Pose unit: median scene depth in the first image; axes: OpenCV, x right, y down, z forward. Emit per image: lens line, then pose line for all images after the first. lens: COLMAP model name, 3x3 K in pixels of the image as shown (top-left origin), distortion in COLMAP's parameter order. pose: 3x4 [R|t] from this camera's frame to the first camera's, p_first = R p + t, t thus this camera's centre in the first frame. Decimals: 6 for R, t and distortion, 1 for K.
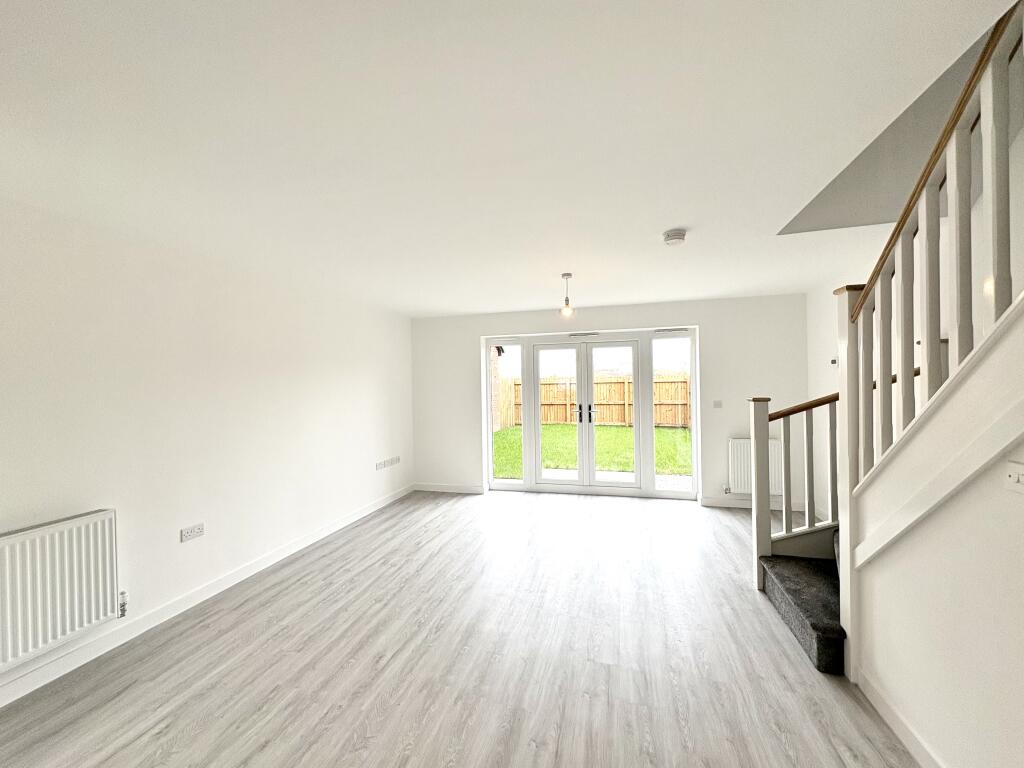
lens RADIAL K [[406.2, 0, 511.8], [0, 406.2, 383.7], [0, 0, 1]] dist [-0.002409, 0.000522]
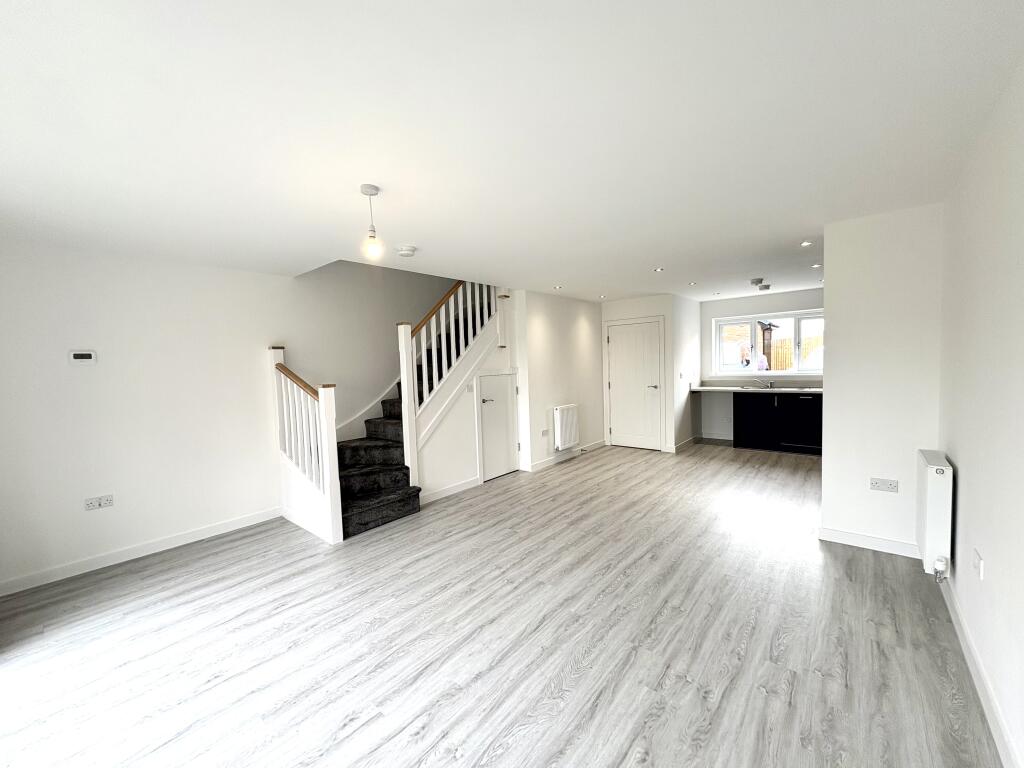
lens RADIAL K [[406.2, 0, 512.5], [0, 406.2, 384.9], [0, 0, 1]] dist [-0.002409, 0.000522]
pose [[-0.902683, 0.026096, 0.429514, -0.301762], [0.050292, 0.997717, 0.045075, 0.007562], [-0.427357, 0.062290, -0.901934, 1.441006]]
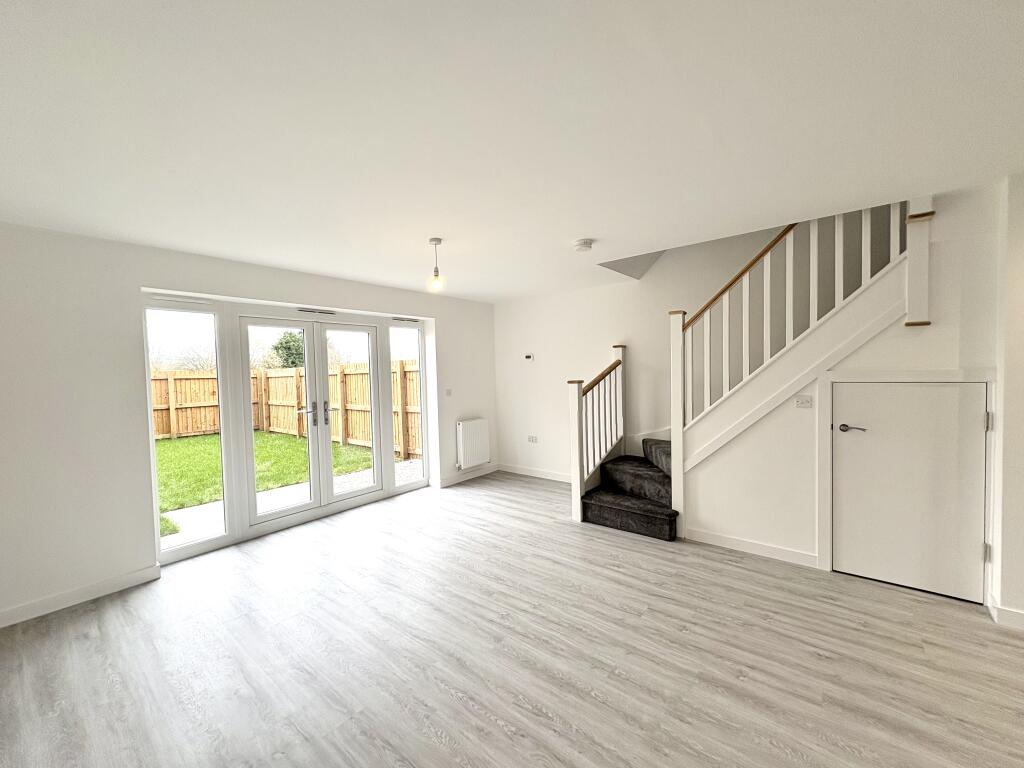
lens RADIAL K [[406.2, 0, 516.1], [0, 406.2, 388.2], [0, 0, 1]] dist [-0.002409, 0.000522]
pose [[0.399596, -0.033685, 0.916072, -0.552313], [0.017370, 0.999423, 0.029173, 0.012511], [-0.916527, 0.004255, 0.399951, 0.507799]]
